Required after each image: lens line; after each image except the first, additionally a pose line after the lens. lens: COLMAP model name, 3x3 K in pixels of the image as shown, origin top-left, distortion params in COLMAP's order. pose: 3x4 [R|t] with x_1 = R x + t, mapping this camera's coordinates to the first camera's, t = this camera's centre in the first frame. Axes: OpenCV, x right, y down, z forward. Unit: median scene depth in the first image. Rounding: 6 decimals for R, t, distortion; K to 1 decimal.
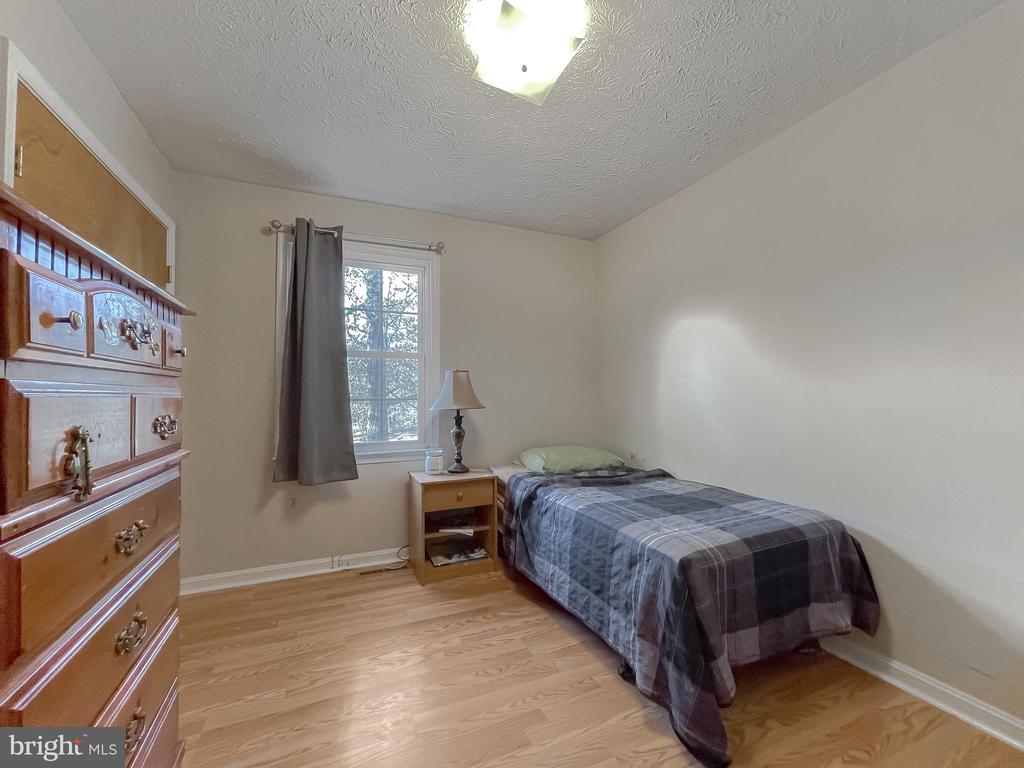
lens RADIAL K [[422.0, 0, 509.4], [0, 422.0, 387.5], [0, 0, 1]] dist [-0.018224, 0.012713]
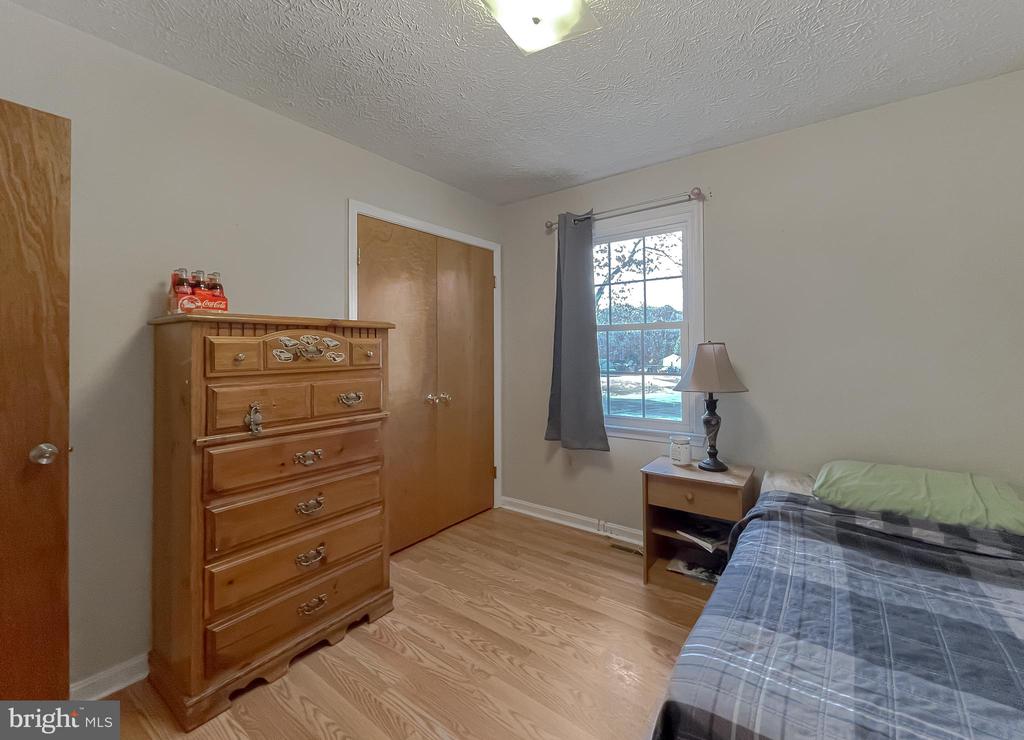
lens RADIAL K [[433.2, 0, 509.2], [0, 433.2, 346.8], [0, 0, 1]] dist [-0.000059, 0.000472]
pose [[0.489483, -0.007028, -0.871985, 0.443154], [0.024444, 0.999685, 0.005665, -0.050184], [0.871670, -0.024088, 0.489500, 0.278800]]
